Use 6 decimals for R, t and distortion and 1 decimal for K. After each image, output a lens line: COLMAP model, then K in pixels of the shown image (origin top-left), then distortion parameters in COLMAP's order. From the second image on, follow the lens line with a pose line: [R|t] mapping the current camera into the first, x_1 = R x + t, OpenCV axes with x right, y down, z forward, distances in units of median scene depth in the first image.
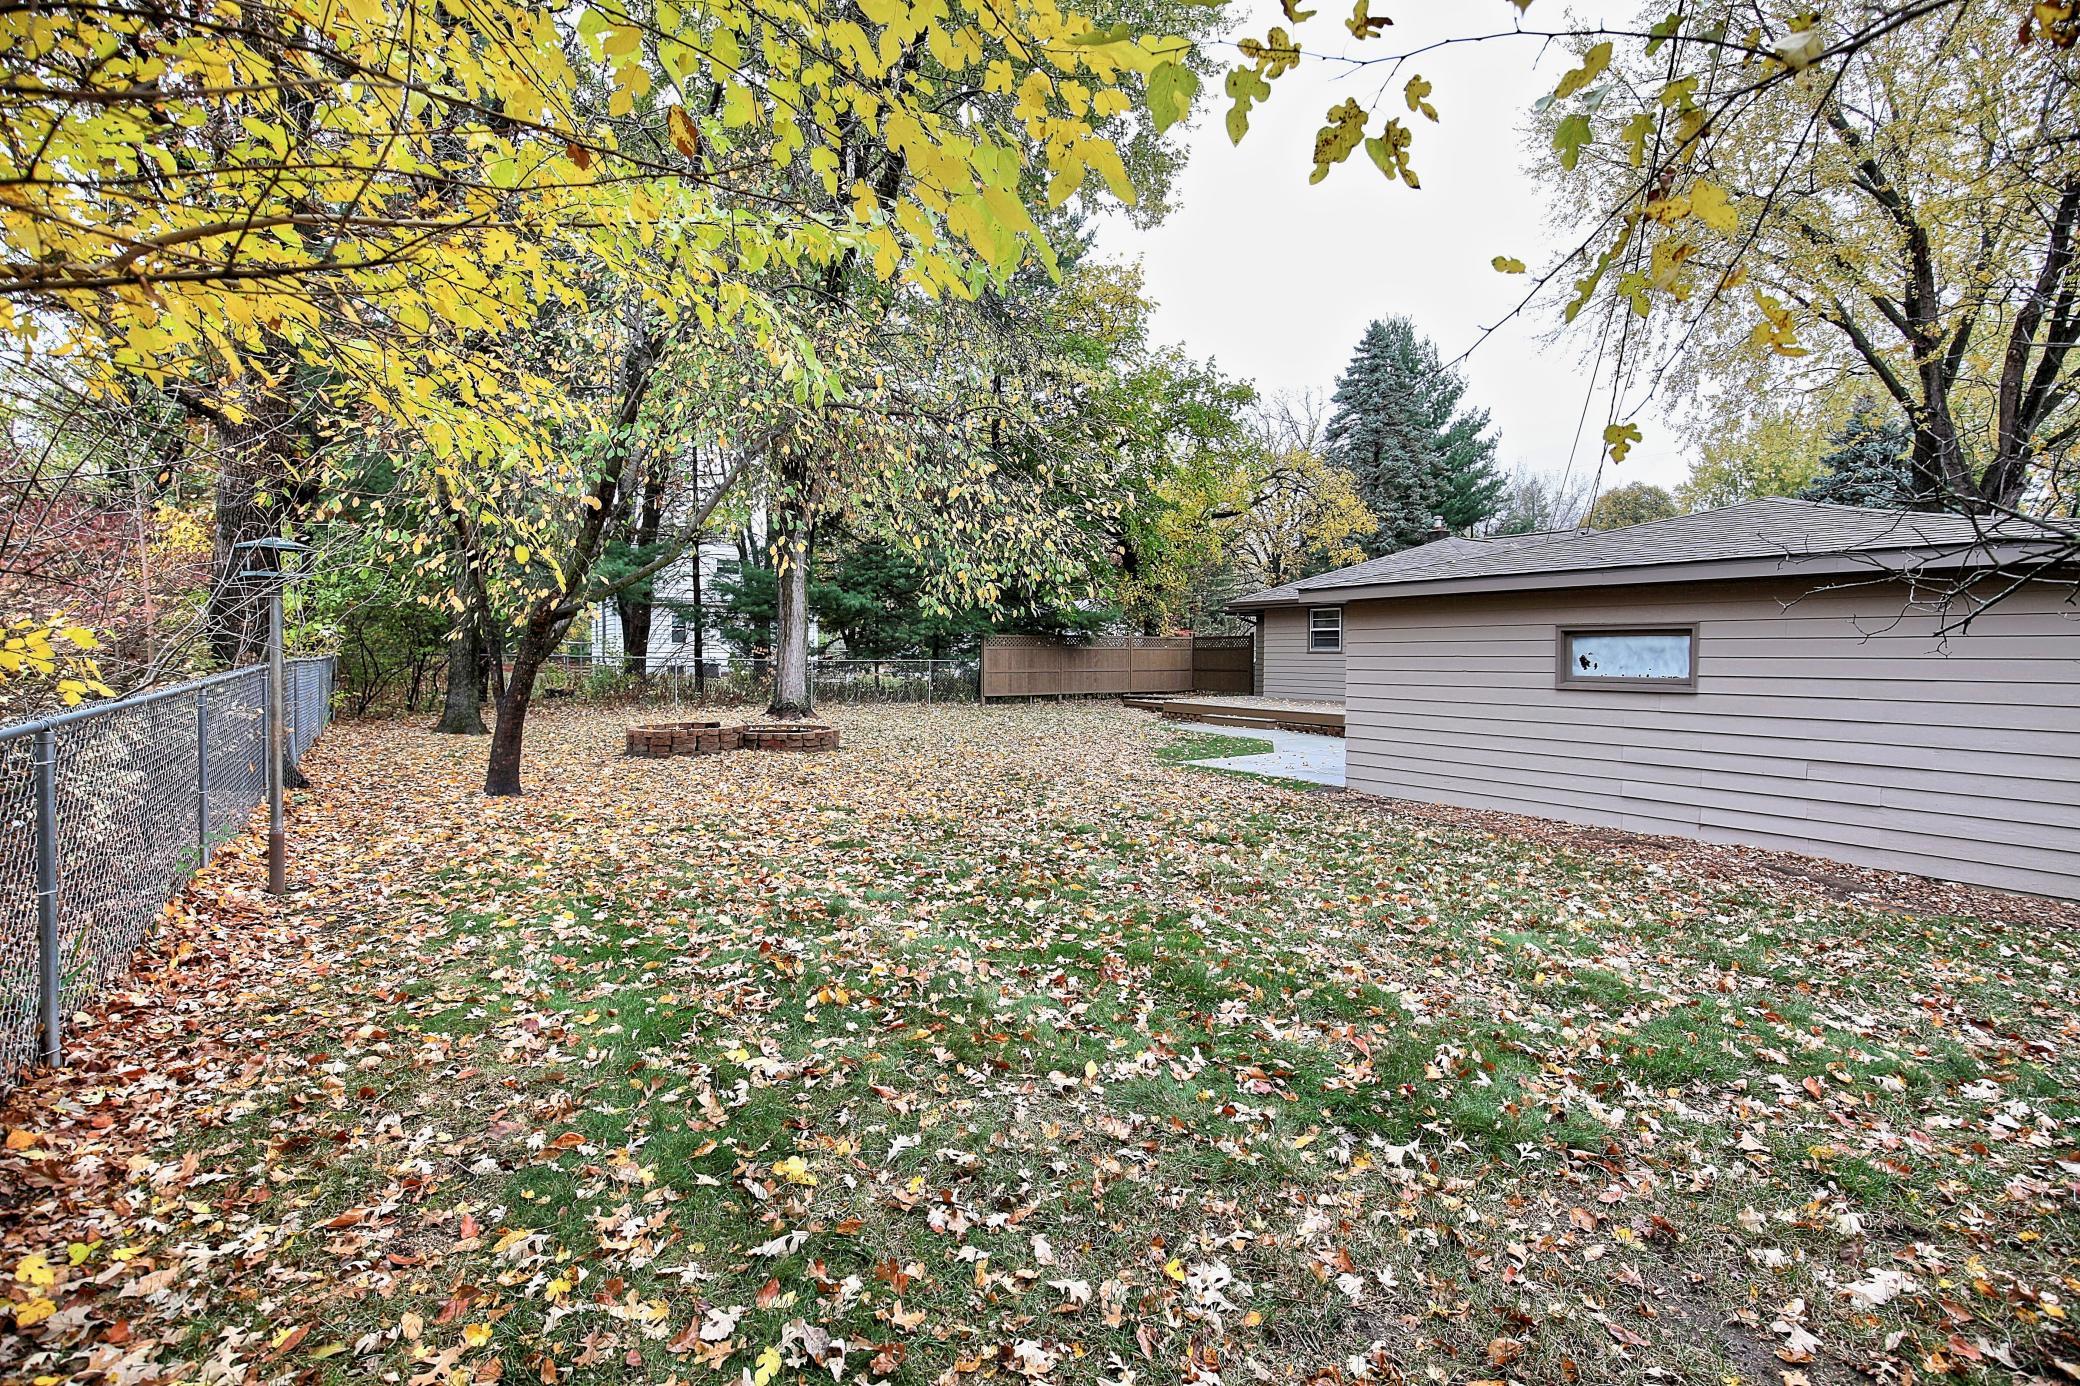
lens RADIAL K [[956.5, 0, 1045.9], [0, 956.5, 678.1], [0, 0, 1]] dist [-0.034697, 0.006632]
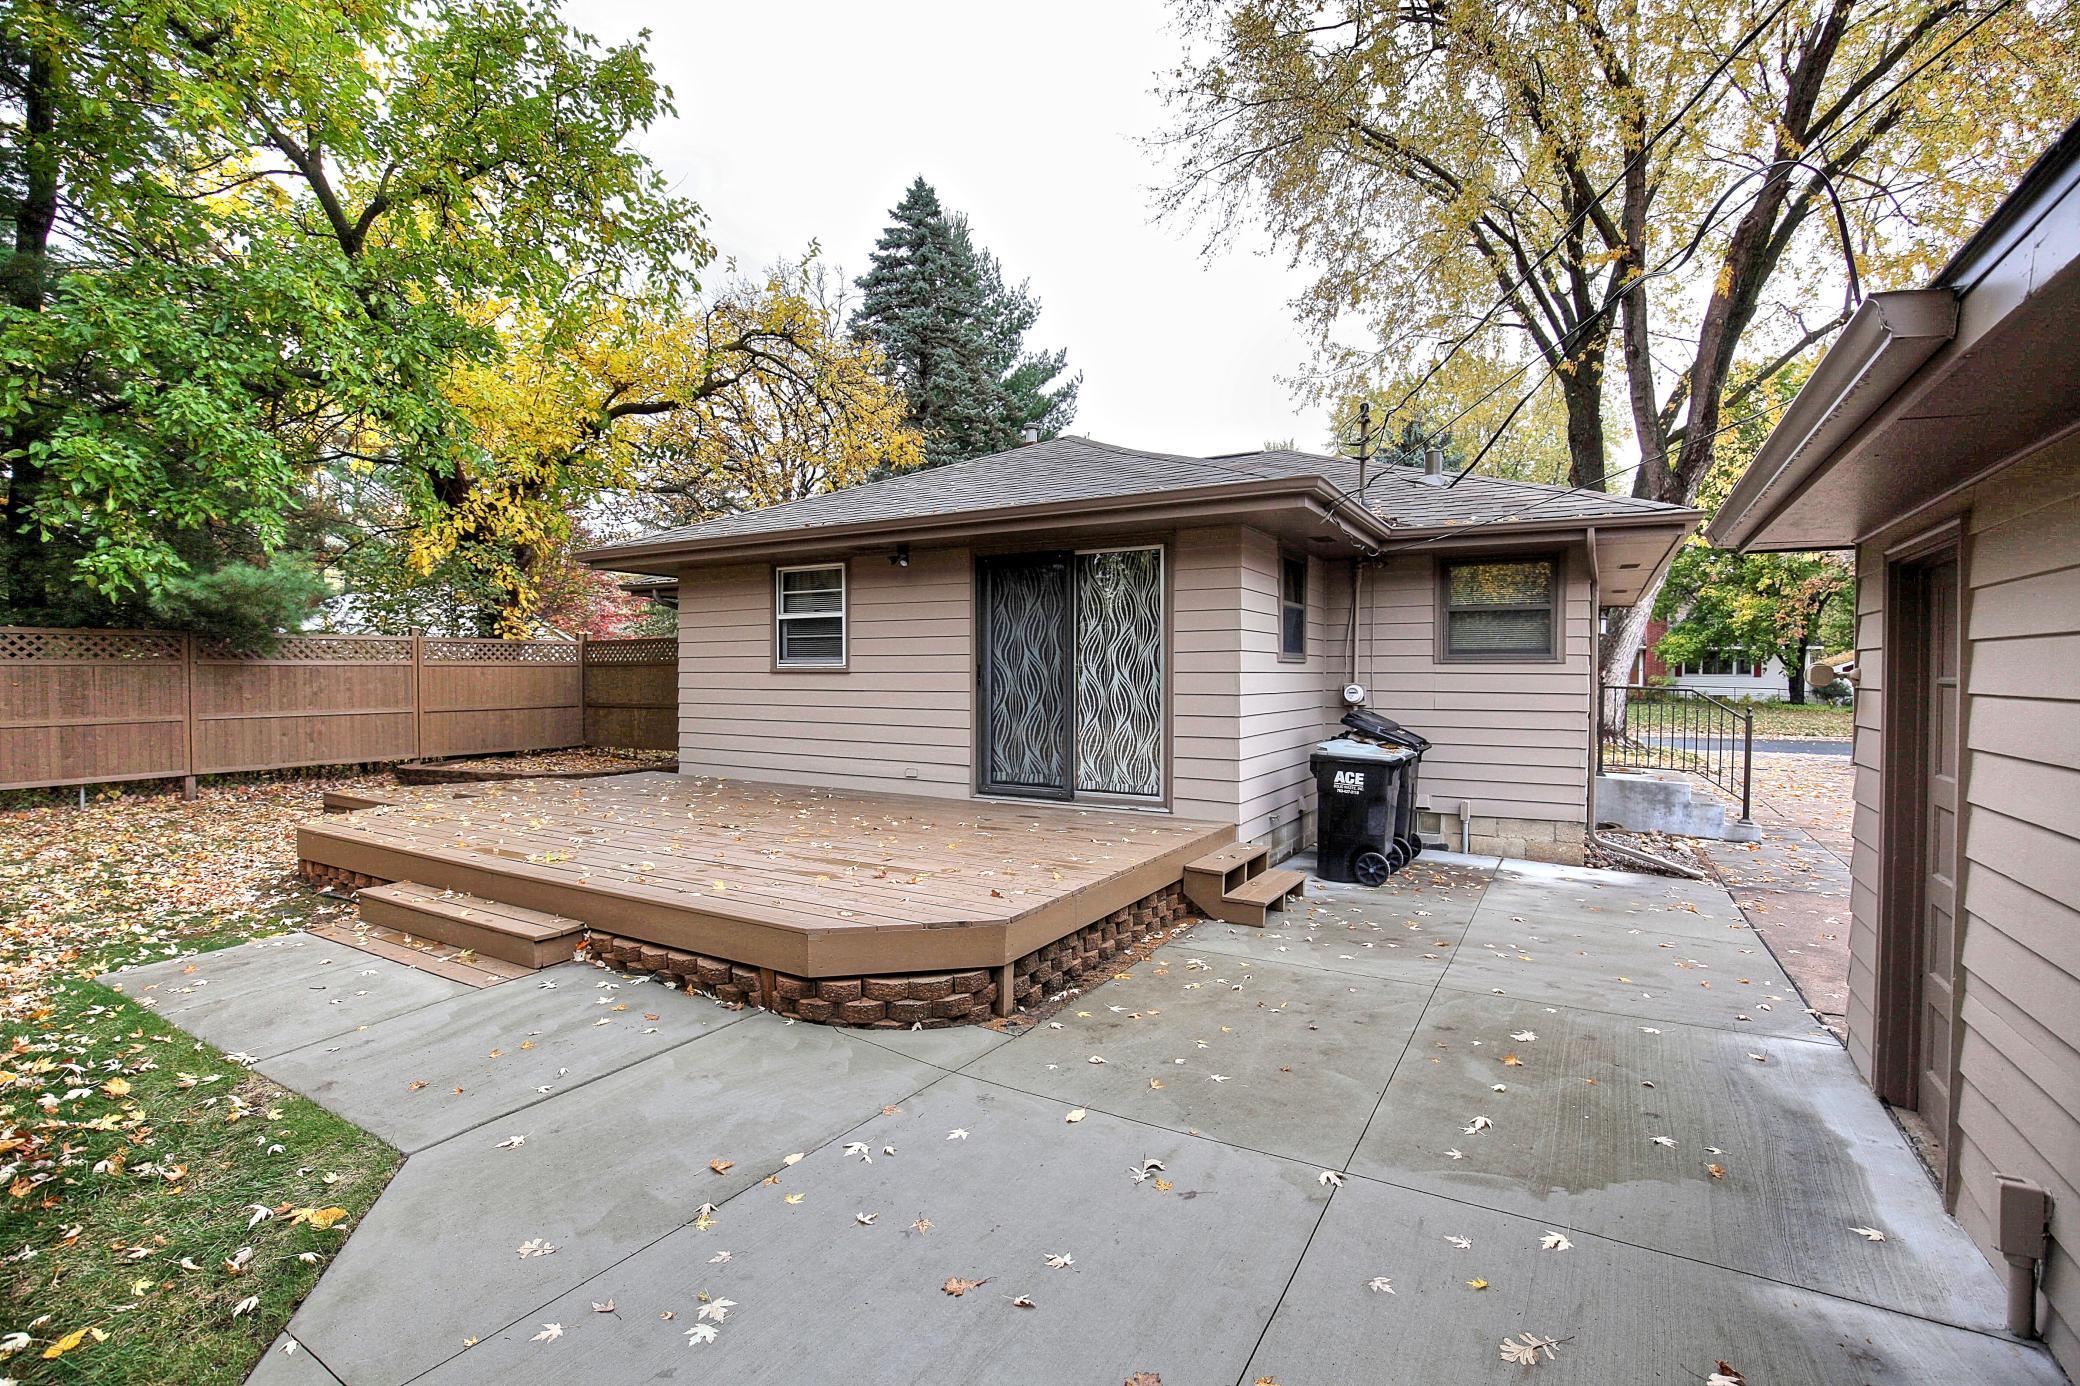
lens RADIAL K [[956.5, 0, 1045.1], [0, 956.5, 694.8], [0, 0, 1]] dist [-0.034697, 0.006632]
pose [[0.895949, -0.015340, 0.443892, 0.554513], [0.015747, 0.999872, 0.002769, -0.044547], [-0.443878, 0.004509, 0.896076, 1.615311]]
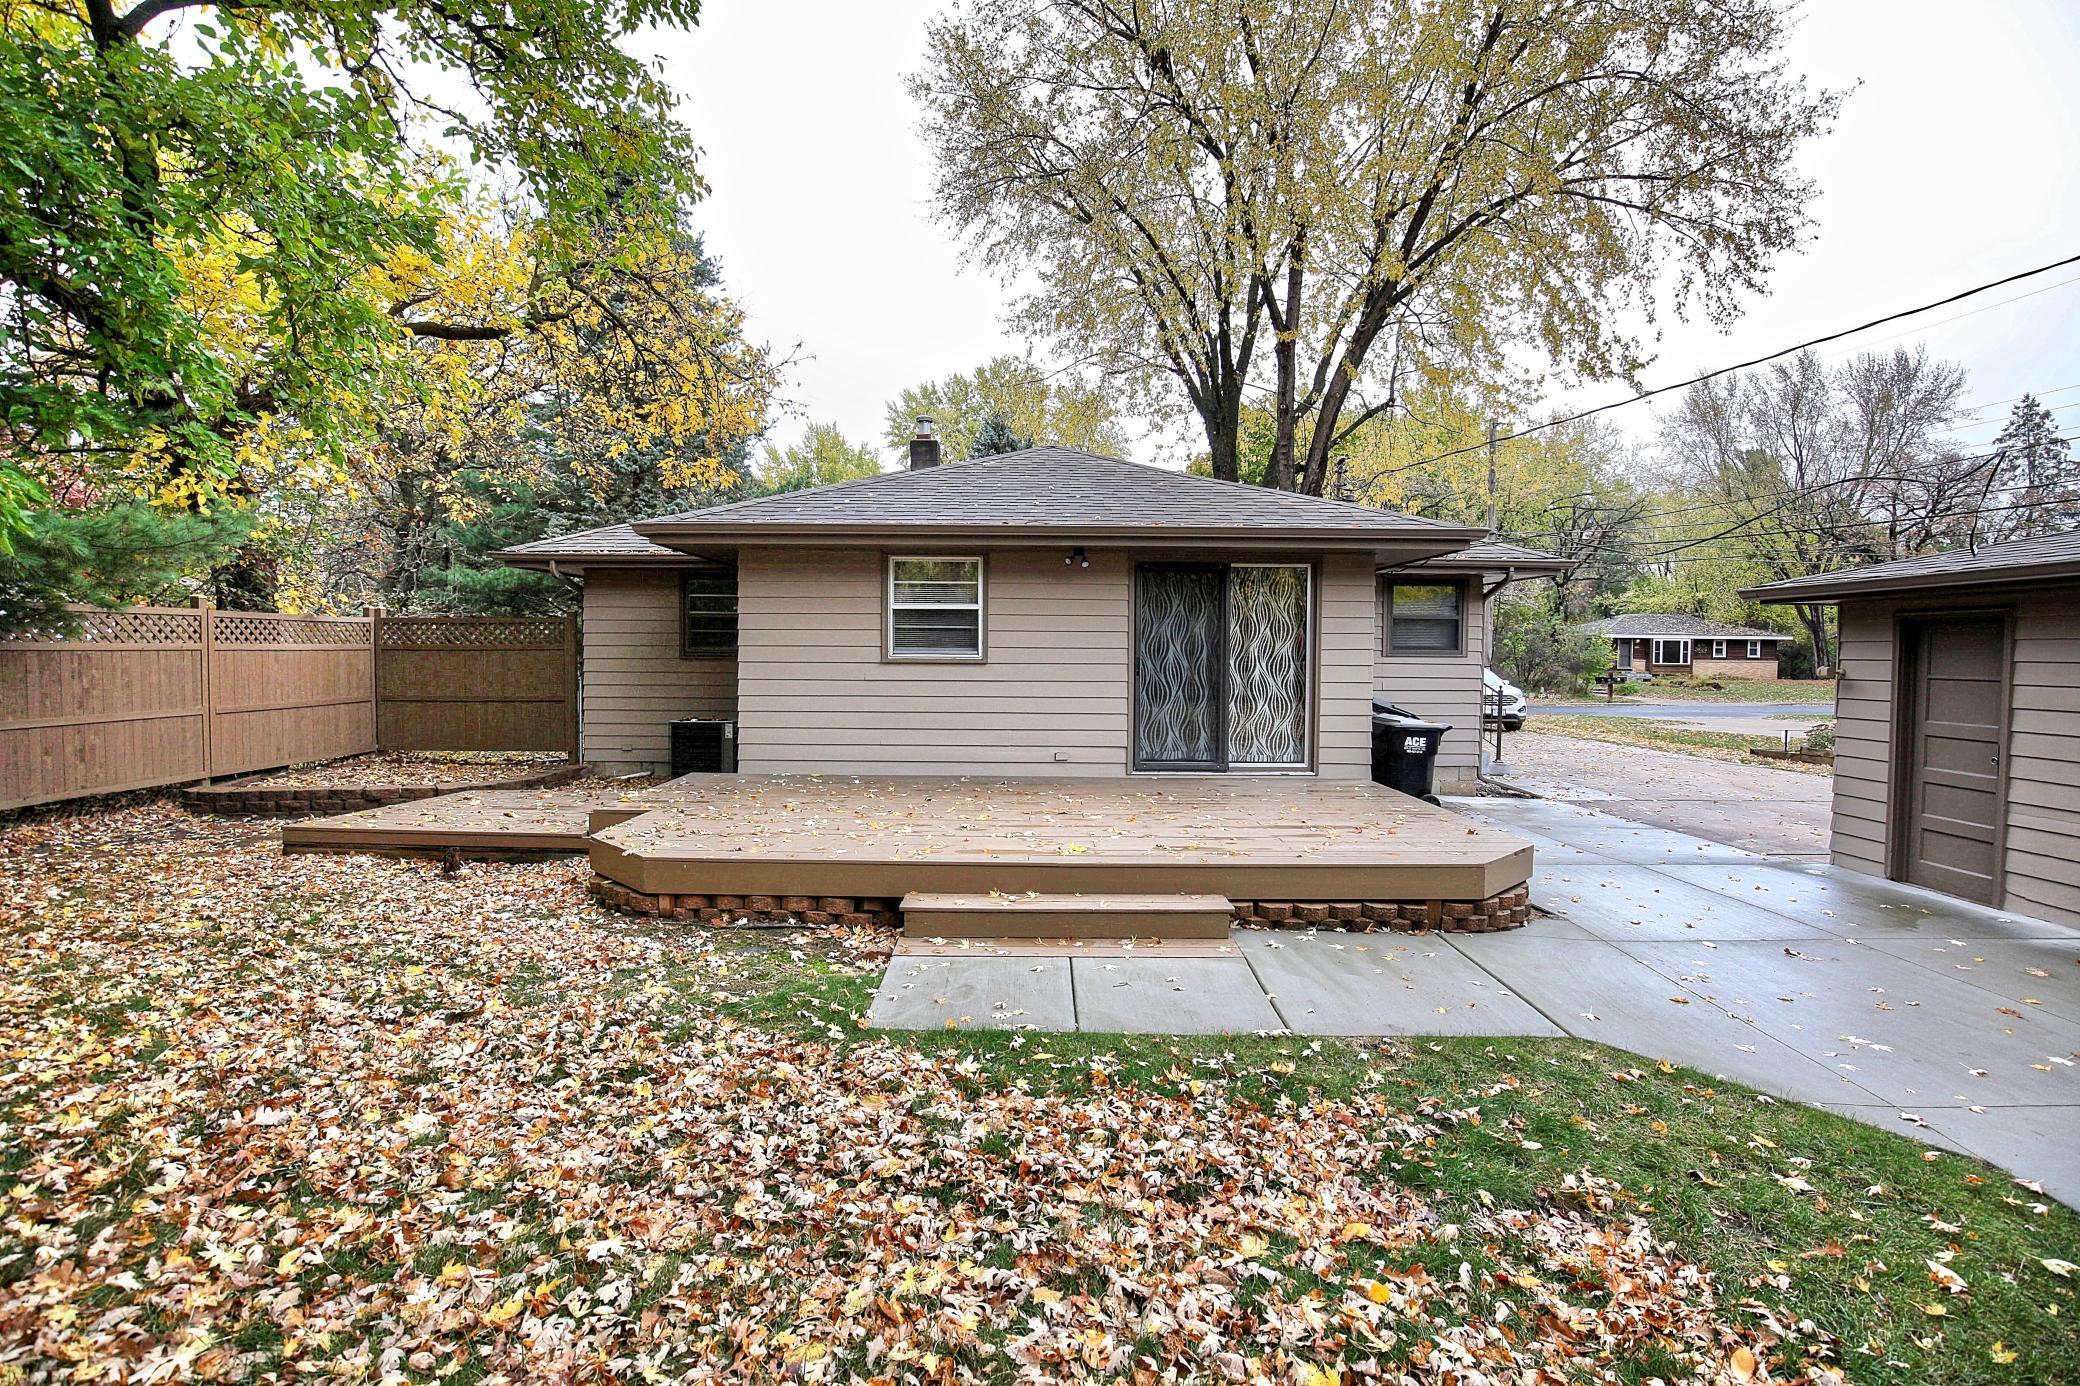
lens RADIAL K [[956.5, 0, 1042.9], [0, 956.5, 688.0], [0, 0, 1]] dist [-0.034697, 0.006632]
pose [[0.538823, -0.035523, 0.841669, -0.096683], [0.018100, 0.999368, 0.030591, -0.075953], [-0.842224, -0.001249, 0.539126, 2.031662]]
